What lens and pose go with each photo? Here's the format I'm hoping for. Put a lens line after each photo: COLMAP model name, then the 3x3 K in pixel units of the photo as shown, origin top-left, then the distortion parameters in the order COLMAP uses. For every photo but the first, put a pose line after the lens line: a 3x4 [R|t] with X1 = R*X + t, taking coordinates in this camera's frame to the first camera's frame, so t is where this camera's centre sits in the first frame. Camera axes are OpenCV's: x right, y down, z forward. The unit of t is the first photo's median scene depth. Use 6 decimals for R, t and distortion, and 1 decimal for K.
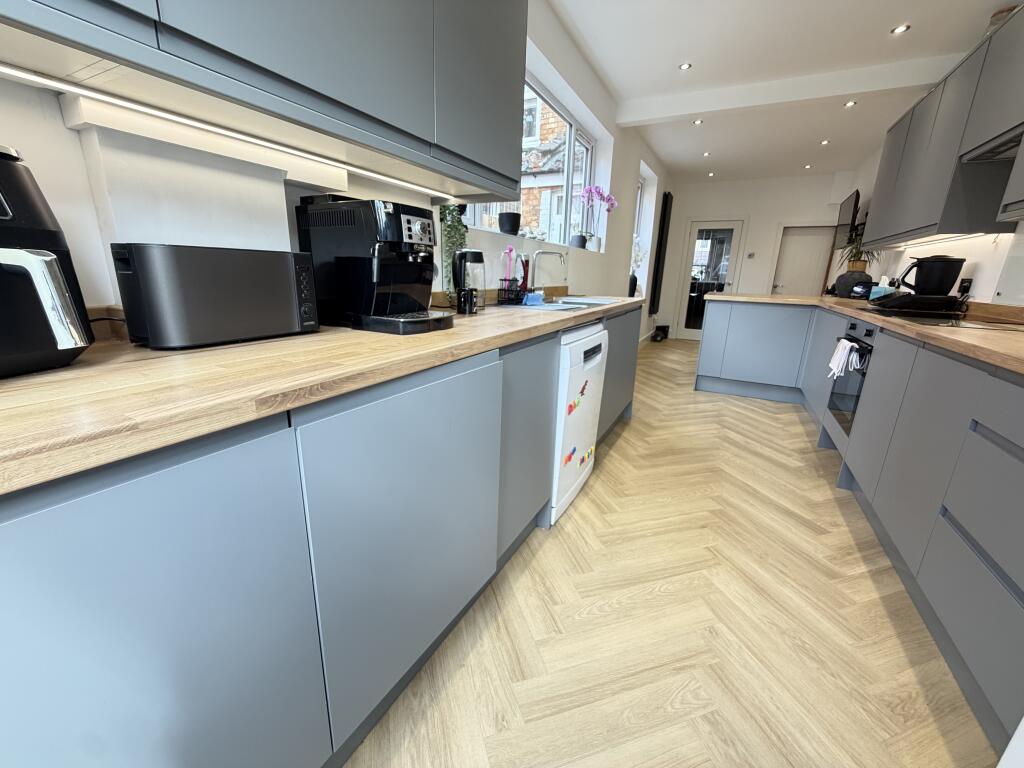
lens RADIAL K [[410.0, 0, 512.2], [0, 410.0, 385.8], [0, 0, 1]] dist [0.001959, 0.000417]
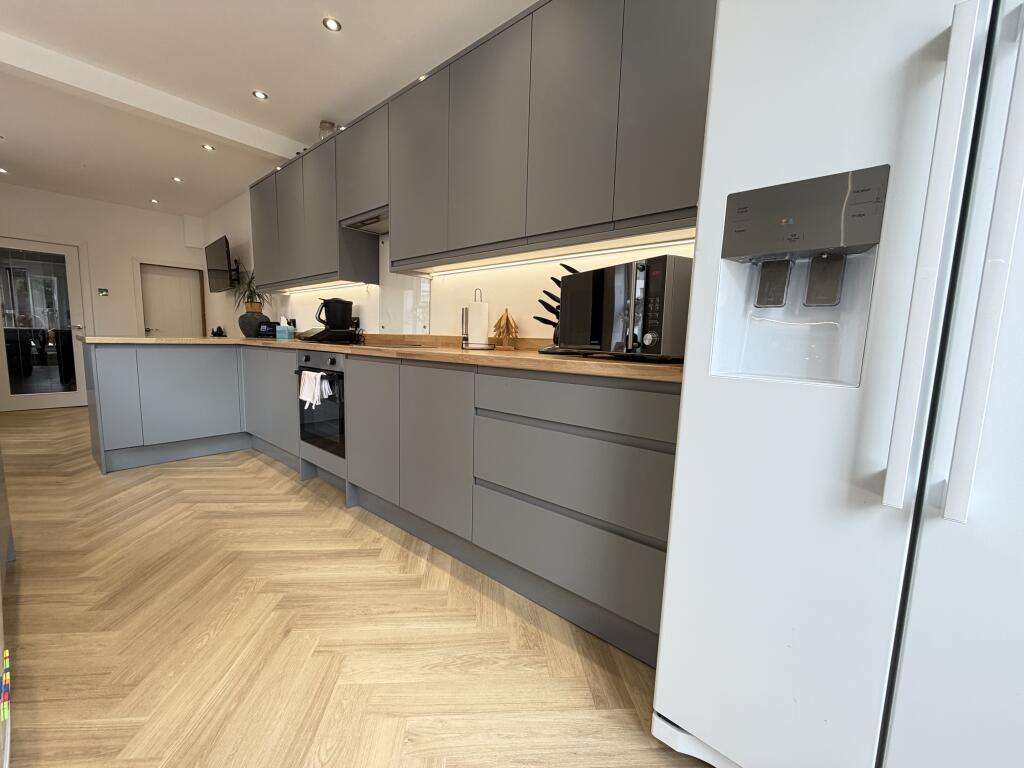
lens RADIAL K [[410.0, 0, 510.7], [0, 410.0, 381.6], [0, 0, 1]] dist [0.001959, 0.000417]
pose [[0.229444, -0.127058, 0.964993, -0.066722], [0.246001, 0.966824, 0.068808, -0.029384], [-0.941721, 0.221602, 0.253088, 0.243362]]
